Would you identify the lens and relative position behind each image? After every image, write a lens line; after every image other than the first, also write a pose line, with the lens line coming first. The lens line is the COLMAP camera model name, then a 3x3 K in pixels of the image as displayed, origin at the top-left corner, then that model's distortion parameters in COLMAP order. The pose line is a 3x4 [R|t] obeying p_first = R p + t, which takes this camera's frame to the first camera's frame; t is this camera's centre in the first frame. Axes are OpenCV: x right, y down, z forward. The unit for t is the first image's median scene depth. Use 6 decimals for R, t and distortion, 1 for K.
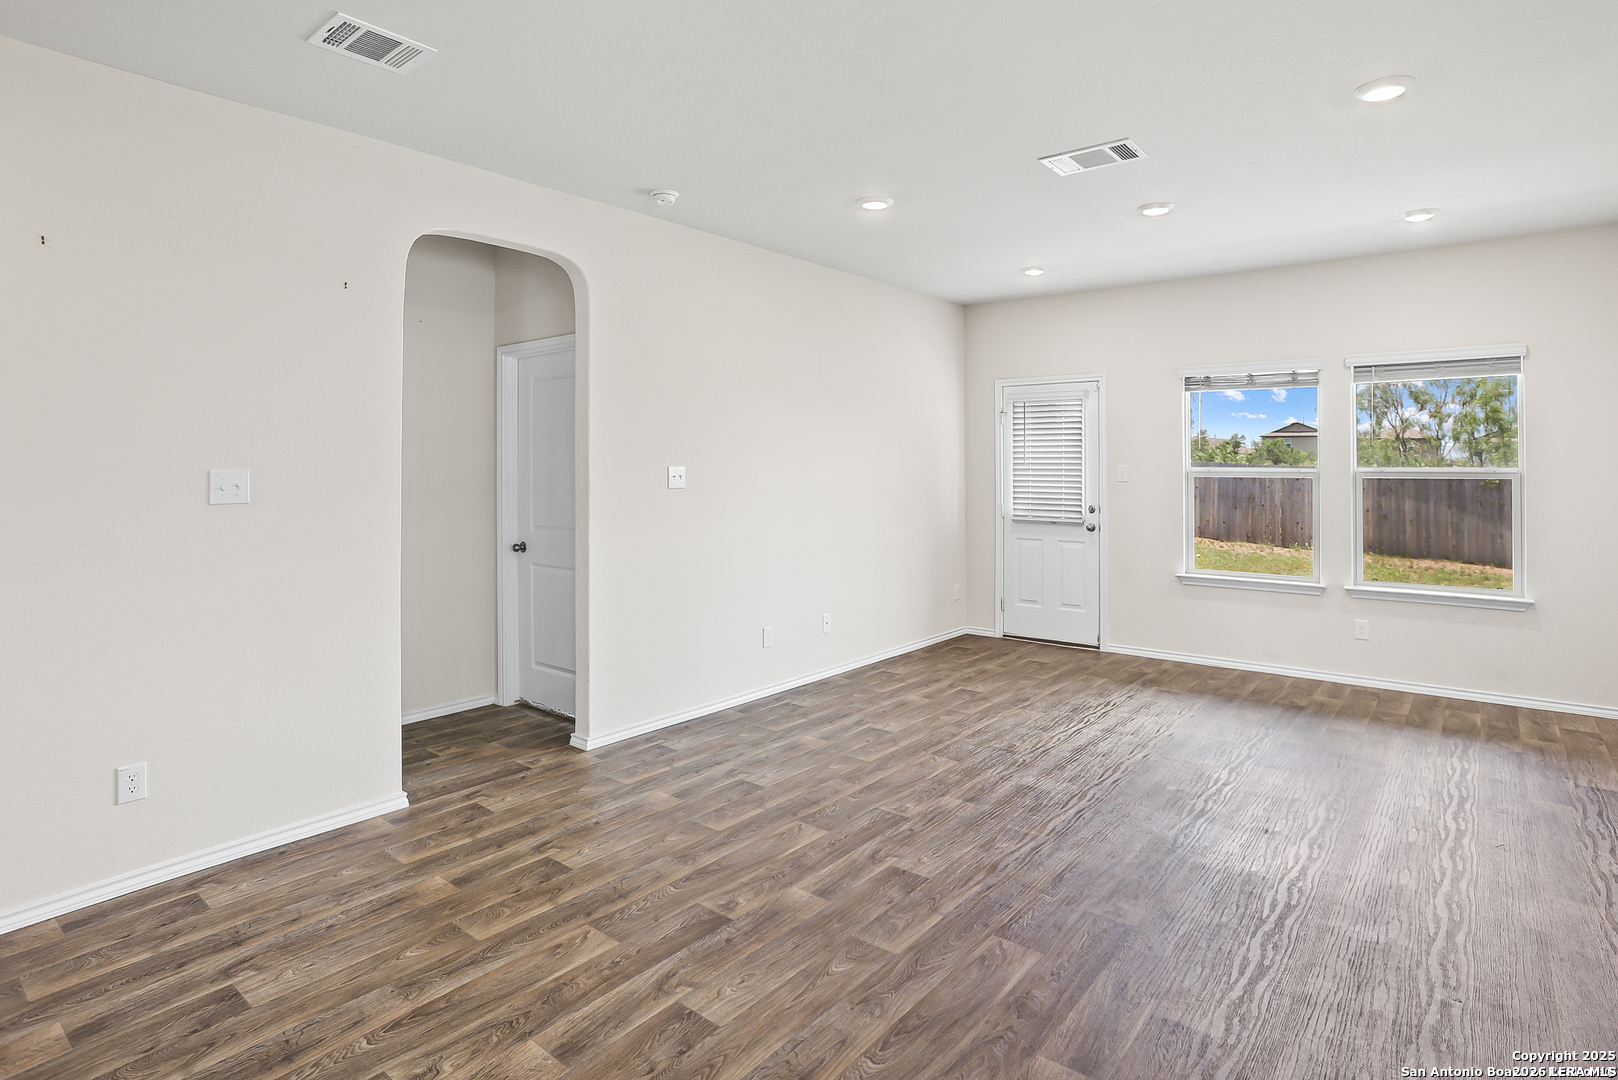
lens RADIAL K [[842.4, 0, 811.4], [0, 842.4, 461.6], [0, 0, 1]] dist [-0.041670, 0.000835]
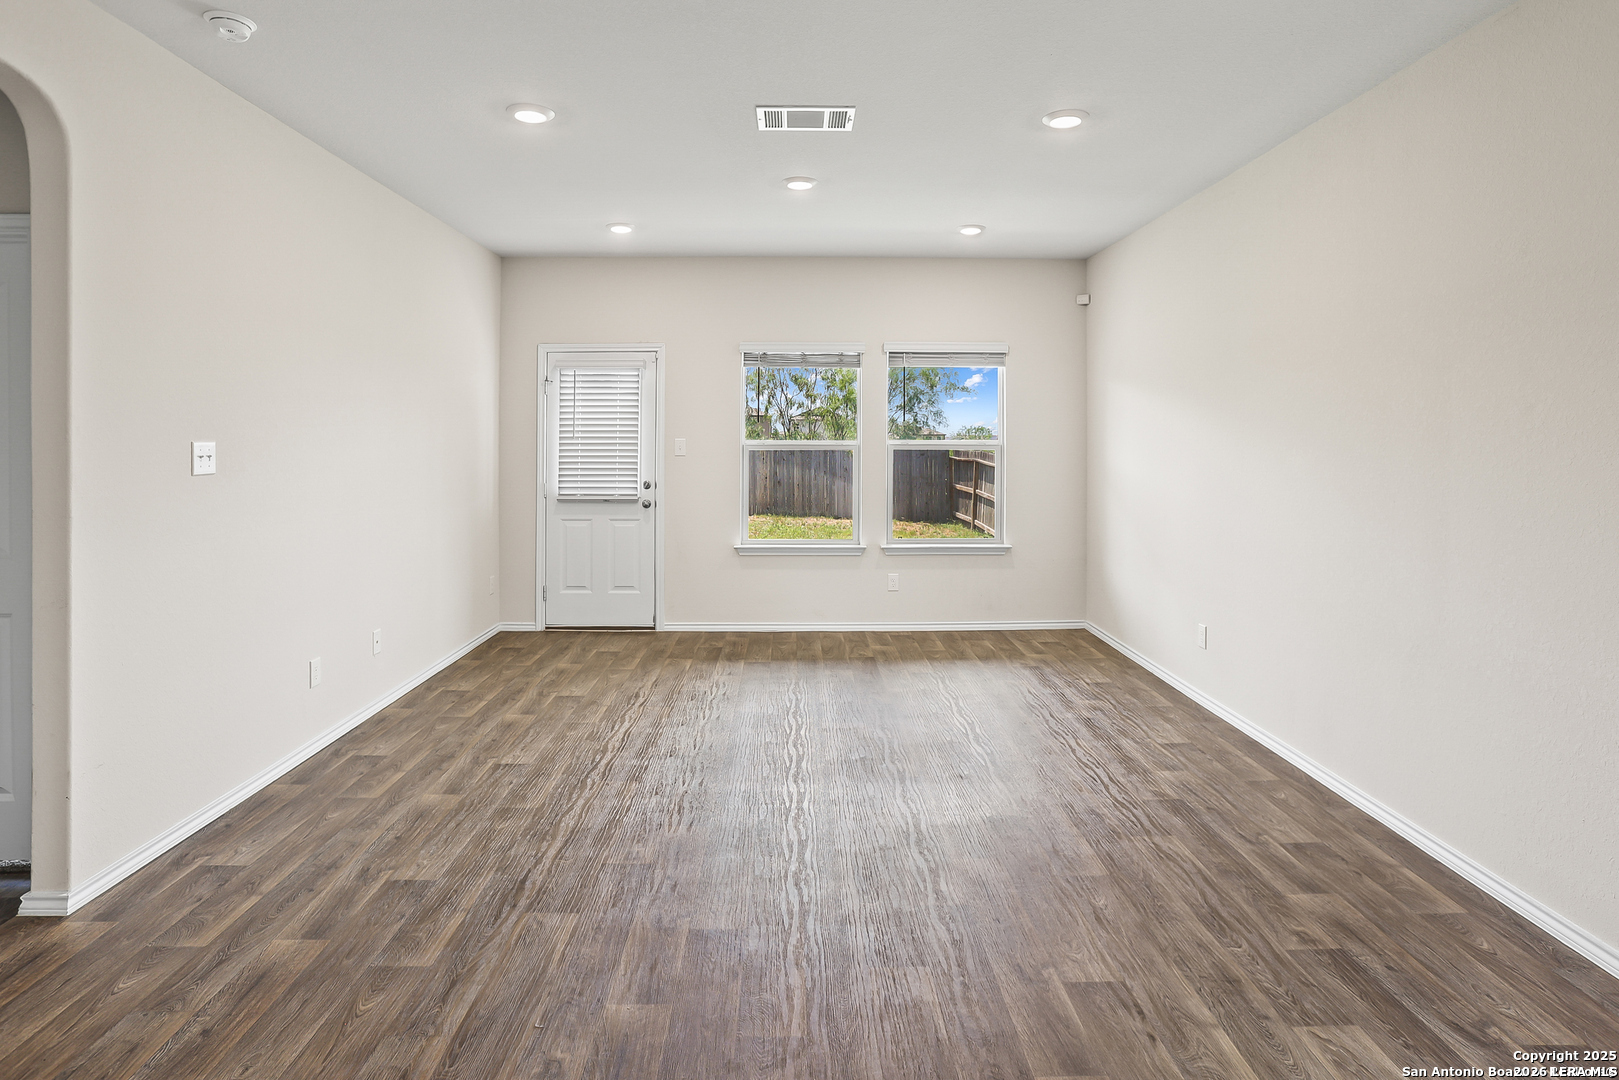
lens RADIAL K [[857.9, 0, 805.3], [0, 857.9, 437.7], [0, 0, 1]] dist [-0.076399, 0.032479]
pose [[0.767560, 0.000072, 0.640977, -0.176014], [-0.002467, 0.999993, 0.002841, -0.000434], [-0.640972, -0.003762, 0.767555, 0.153169]]
